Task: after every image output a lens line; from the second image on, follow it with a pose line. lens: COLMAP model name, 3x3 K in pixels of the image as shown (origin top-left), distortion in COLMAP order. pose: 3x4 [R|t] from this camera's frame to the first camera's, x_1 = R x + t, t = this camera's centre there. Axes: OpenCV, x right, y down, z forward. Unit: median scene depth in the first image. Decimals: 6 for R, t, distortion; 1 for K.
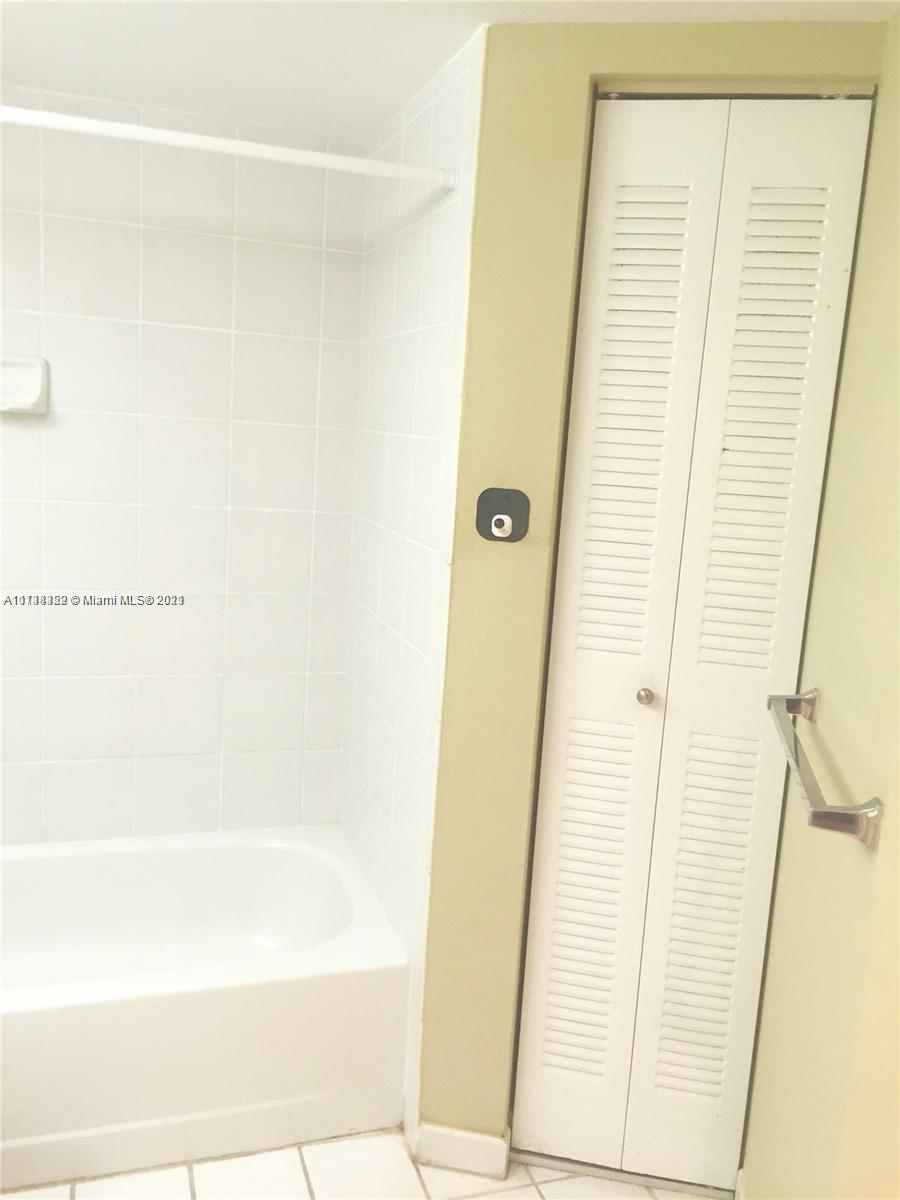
lens RADIAL K [[1047.9, 0, 450.0], [0, 1047.9, 600.0], [0, 0, 1]] dist [0.084961, -0.093019]
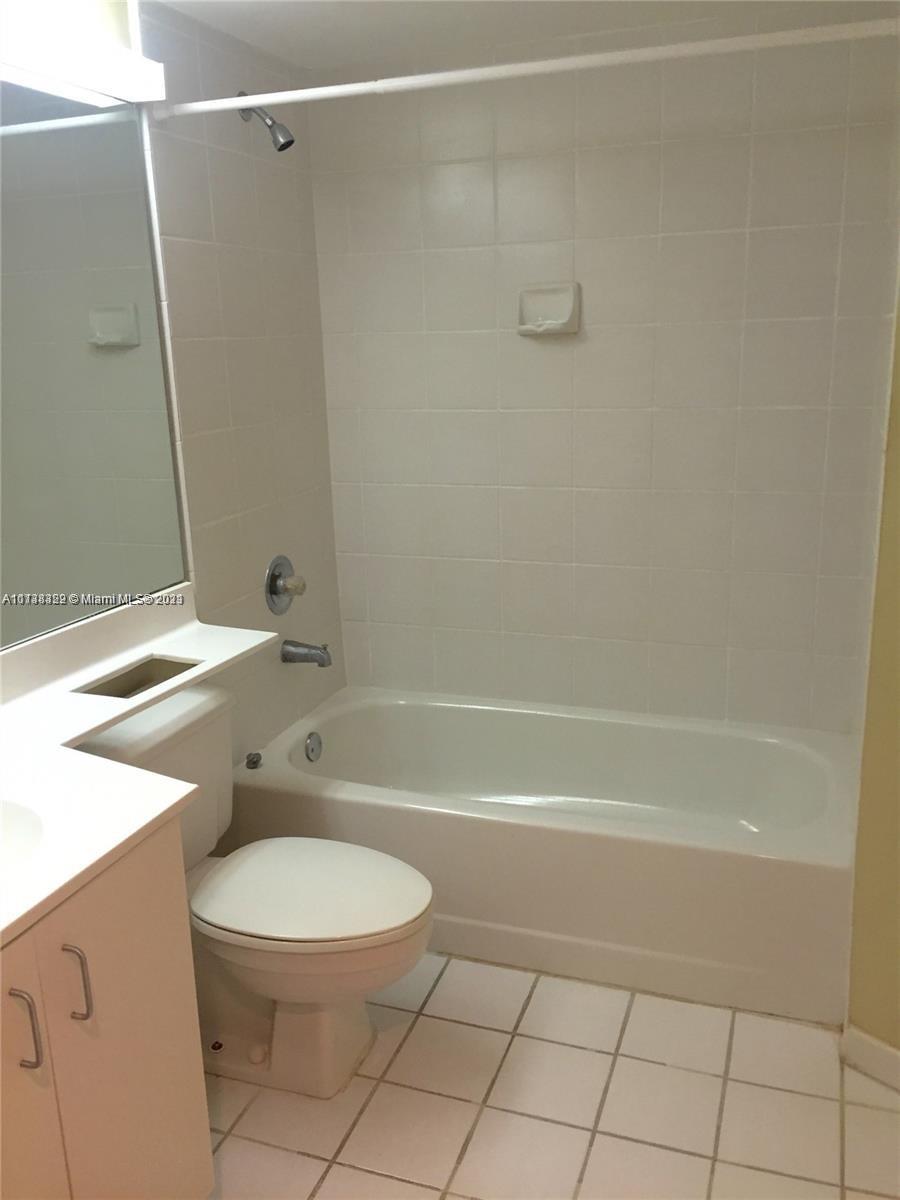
lens RADIAL K [[1047.9, 0, 450.0], [0, 1047.9, 600.0], [0, 0, 1]] dist [0.084961, -0.093019]
pose [[0.785340, 0.066675, -0.615463, 0.258520], [-0.023478, 0.996676, 0.078014, 0.030134], [0.618619, -0.046818, 0.784295, 0.015508]]
